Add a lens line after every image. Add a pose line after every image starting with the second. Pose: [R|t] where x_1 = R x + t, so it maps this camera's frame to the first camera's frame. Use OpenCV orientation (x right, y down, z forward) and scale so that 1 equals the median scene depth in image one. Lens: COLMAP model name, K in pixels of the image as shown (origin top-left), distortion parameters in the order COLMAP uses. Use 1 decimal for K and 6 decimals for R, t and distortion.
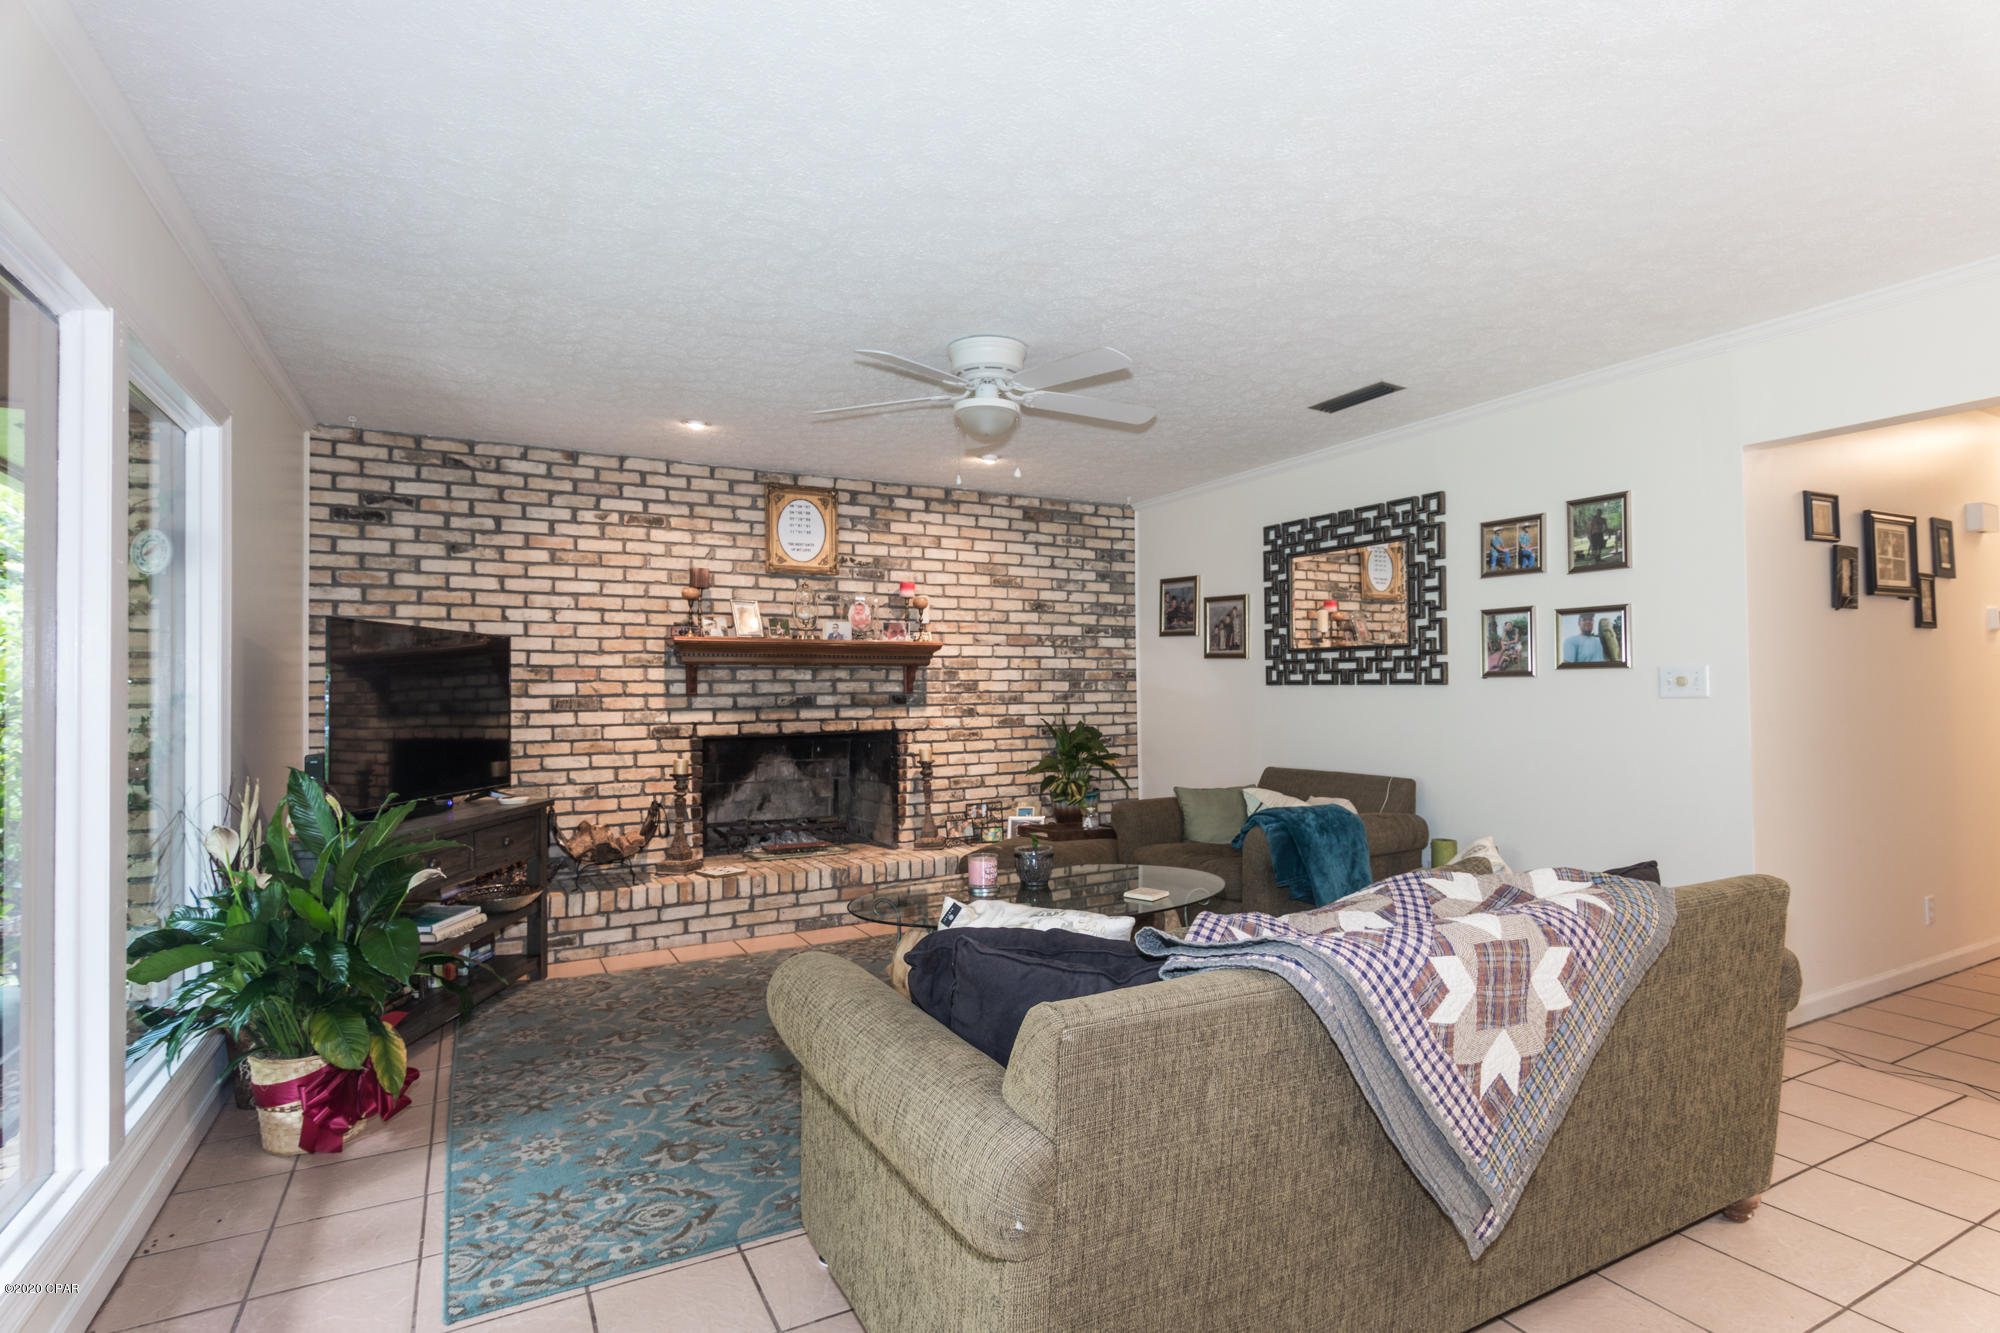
lens RADIAL K [[981.6, 0, 993.9], [0, 981.6, 665.1], [0, 0, 1]] dist [0.000767, -0.002305]
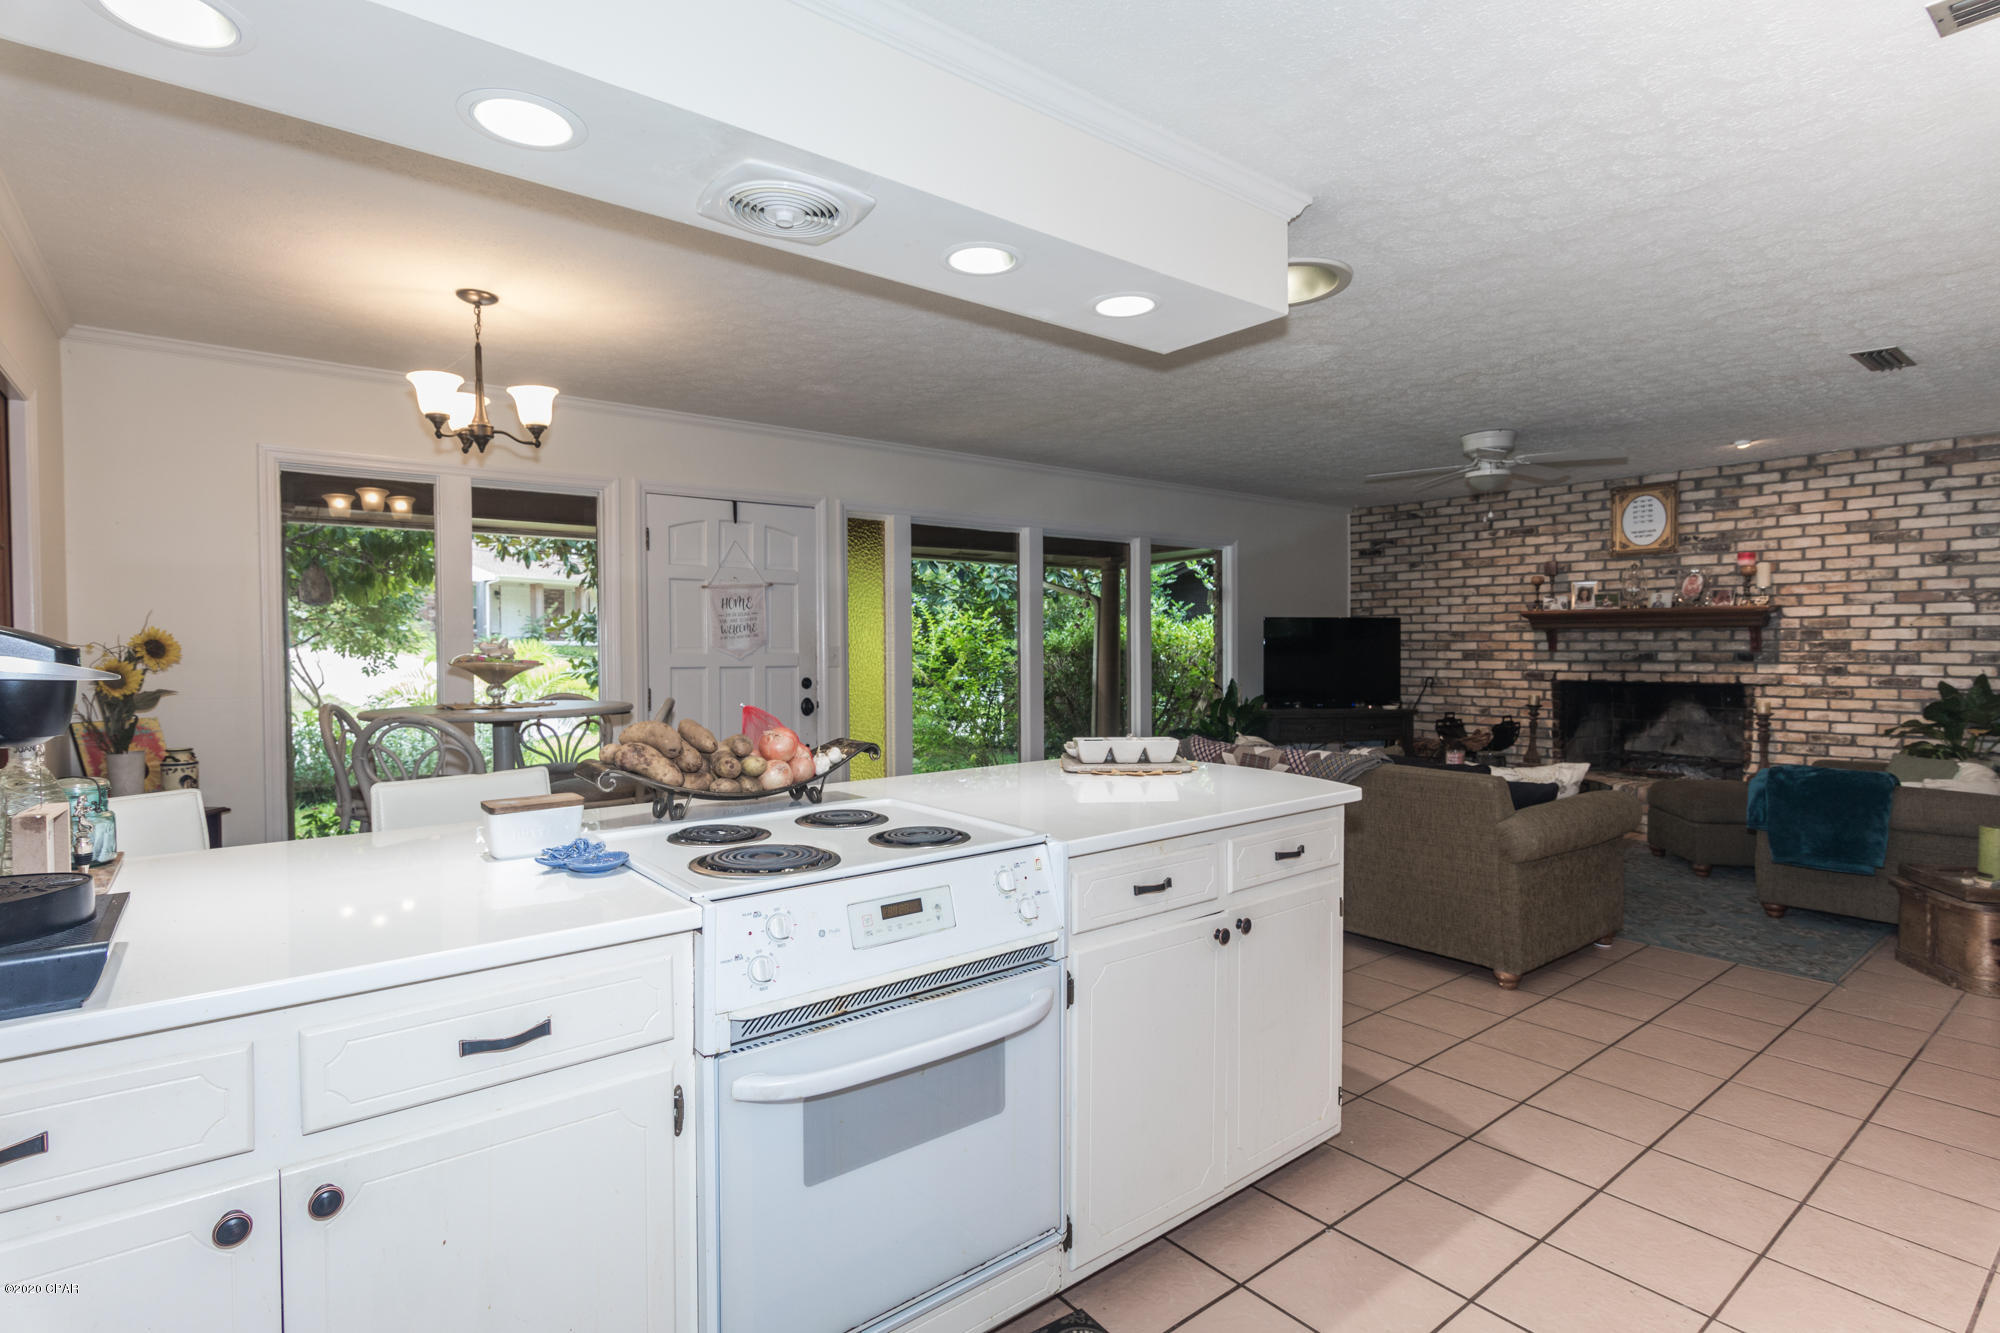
lens RADIAL K [[981.6, 0, 993.9], [0, 981.6, 665.1], [0, 0, 1]] dist [0.000767, -0.002305]
pose [[0.178794, 0.028970, -0.983460, 0.931302], [0.028692, 0.998988, 0.034644, -0.020963], [0.983468, -0.034411, 0.177782, -0.044972]]
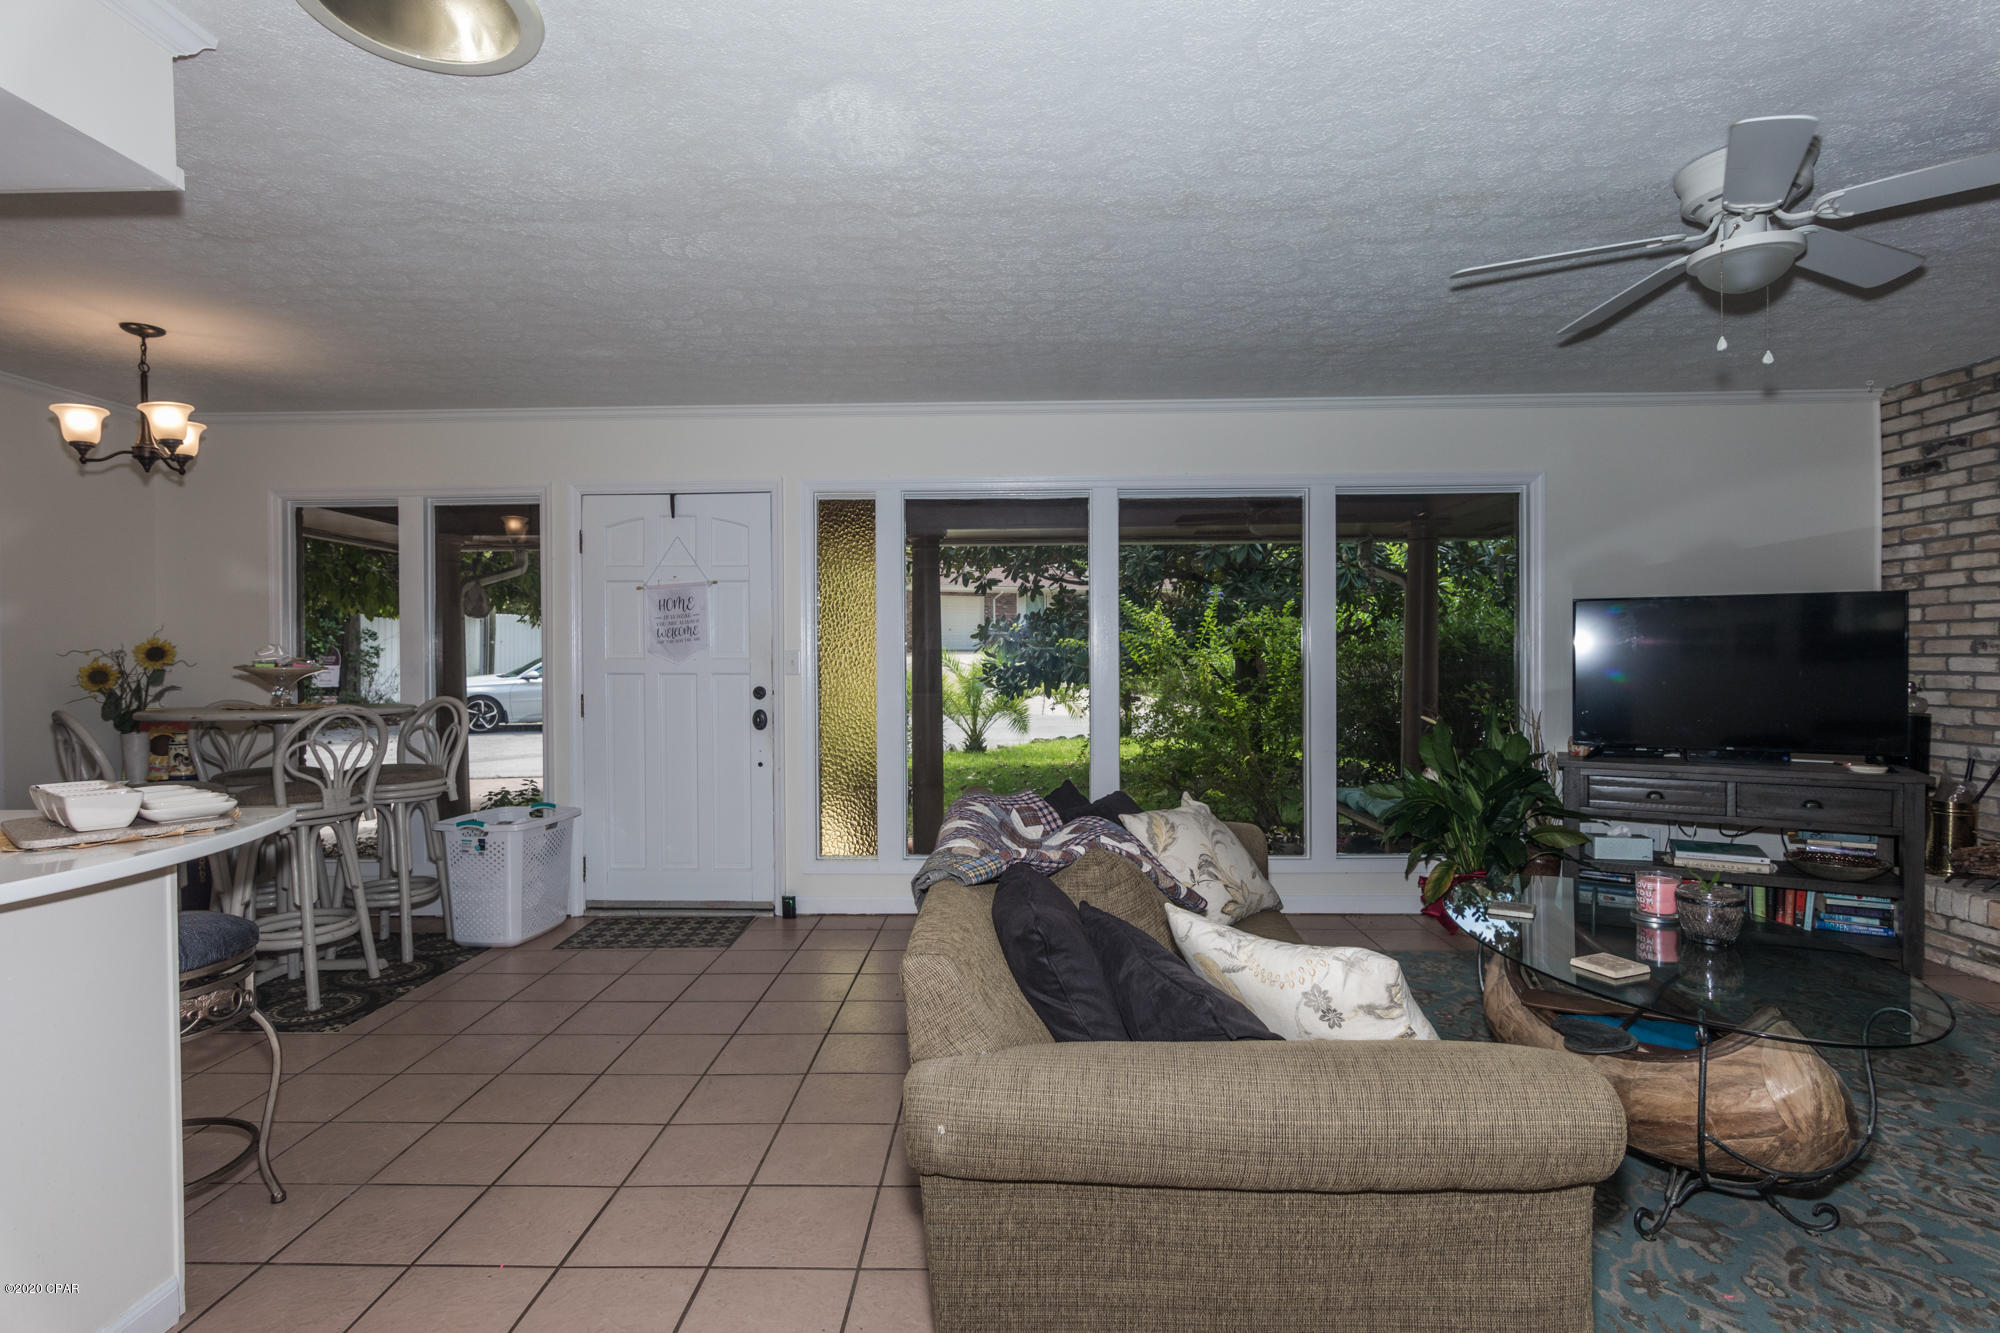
lens RADIAL K [[981.6, 0, 993.9], [0, 981.6, 665.1], [0, 0, 1]] dist [0.000767, -0.002305]
pose [[-0.488668, 0.021803, -0.872197, 0.566947], [0.033896, 0.999407, 0.005992, 0.004482], [0.871811, -0.026635, -0.489118, 0.576133]]
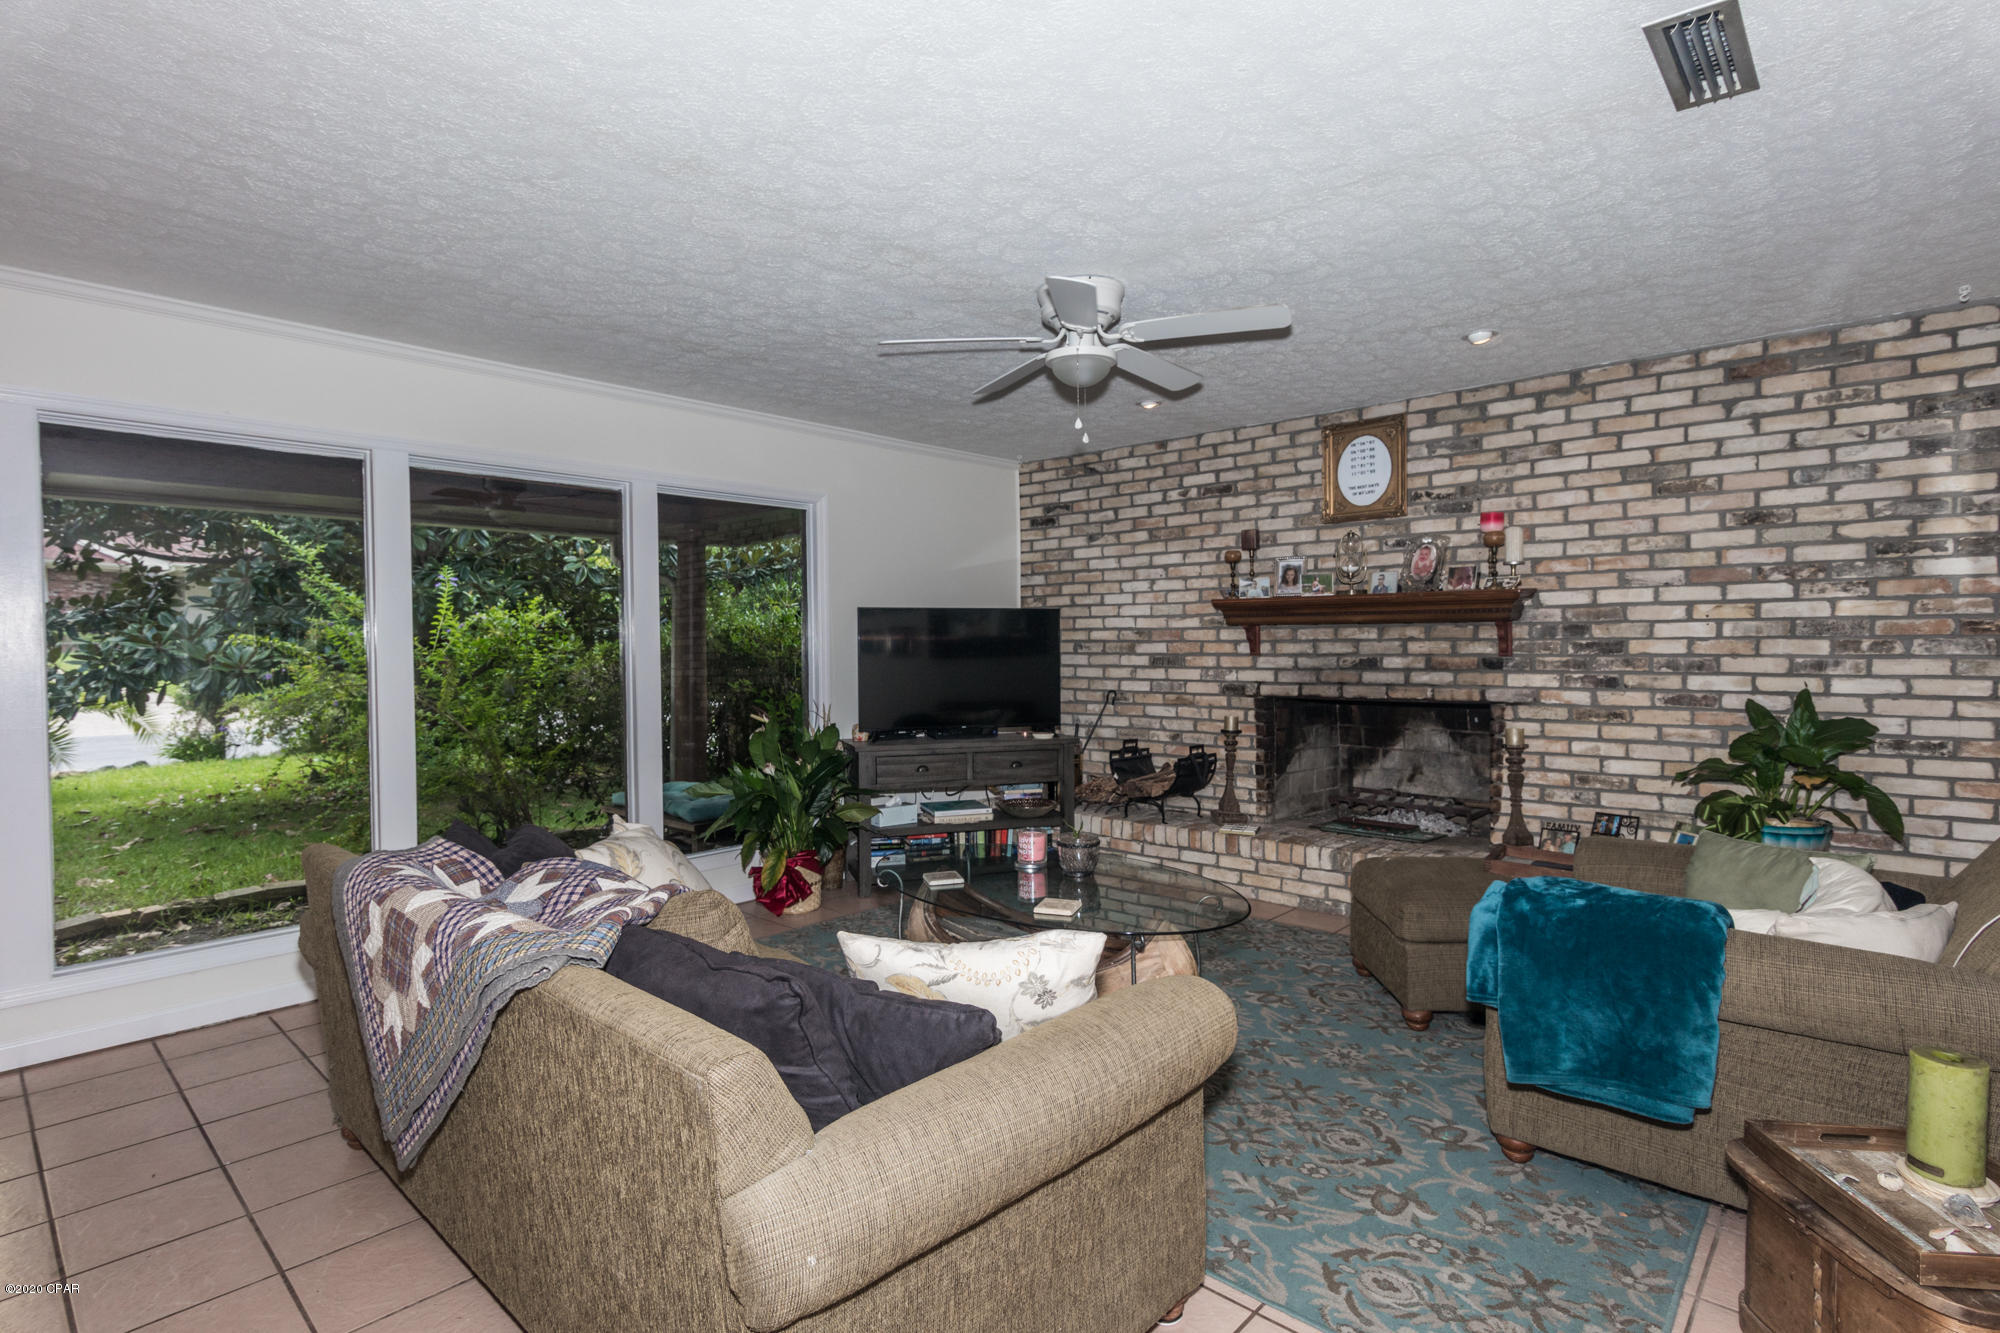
lens RADIAL K [[981.6, 0, 993.9], [0, 981.6, 665.1], [0, 0, 1]] dist [0.000767, -0.002305]
pose [[0.331350, 0.027765, -0.943099, 0.558665], [0.029742, 0.998763, 0.039854, -0.007395], [0.943039, -0.041255, 0.330114, 0.401863]]
